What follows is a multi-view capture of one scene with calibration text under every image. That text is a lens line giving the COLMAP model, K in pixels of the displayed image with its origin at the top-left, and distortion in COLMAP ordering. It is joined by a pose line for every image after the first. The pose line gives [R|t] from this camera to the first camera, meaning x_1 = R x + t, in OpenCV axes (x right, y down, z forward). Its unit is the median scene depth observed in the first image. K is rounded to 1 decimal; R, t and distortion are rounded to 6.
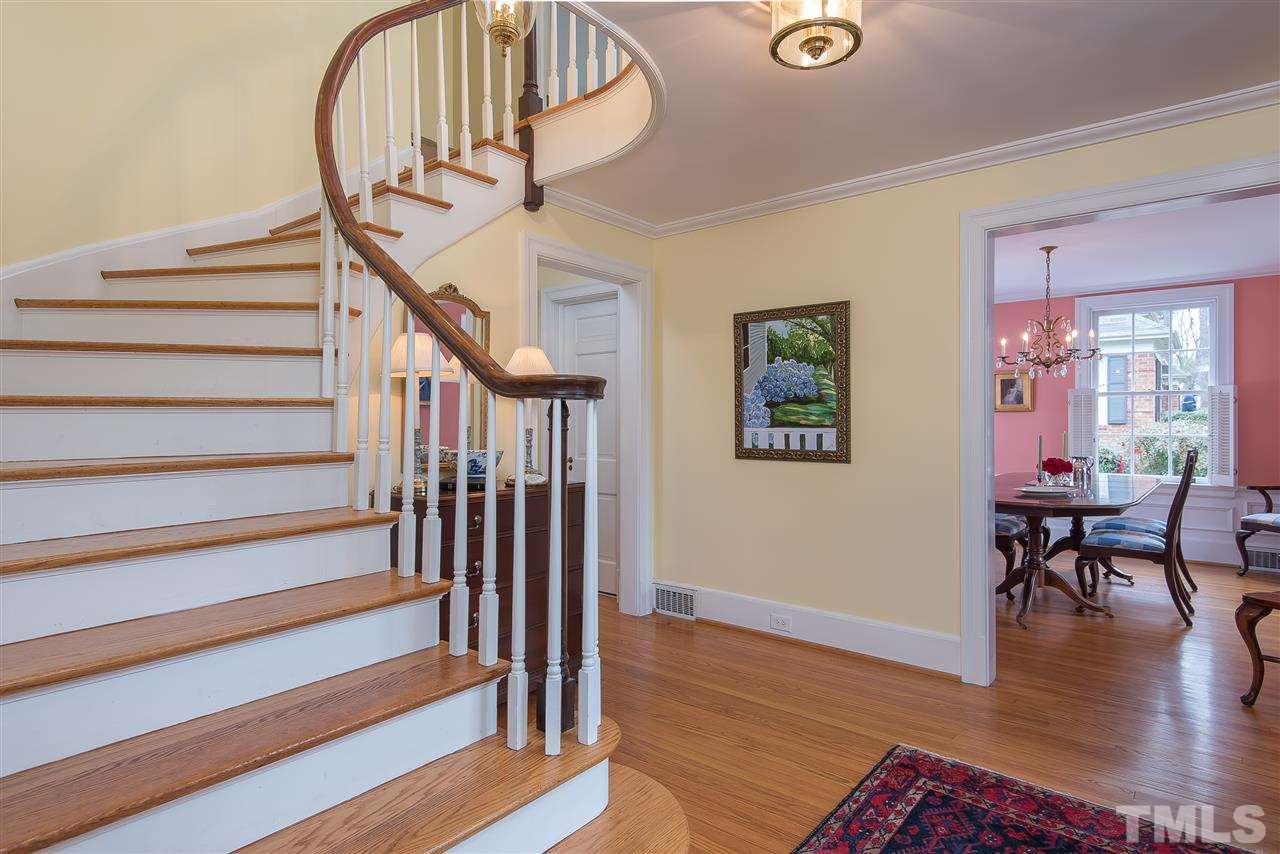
lens RADIAL K [[674.0, 0, 629.1], [0, 674.0, 419.9], [0, 0, 1]] dist [-0.001352, -0.000950]
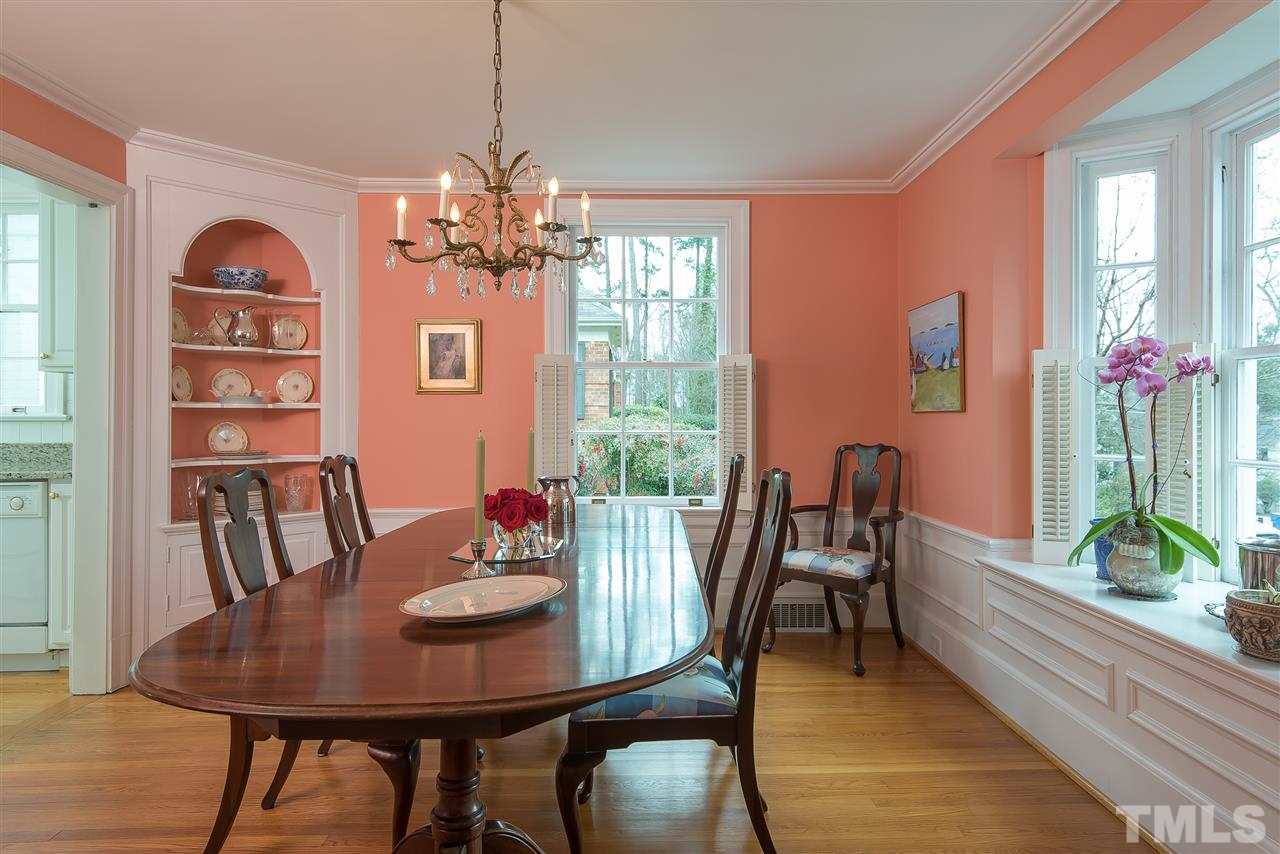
lens RADIAL K [[674.0, 0, 629.1], [0, 674.0, 419.9], [0, 0, 1]] dist [-0.001352, -0.000950]
pose [[0.747275, -0.003562, 0.664505, 0.378169], [0.003467, 0.999993, 0.001461, 0.010442], [-0.664506, 0.001213, 0.747282, 0.592849]]
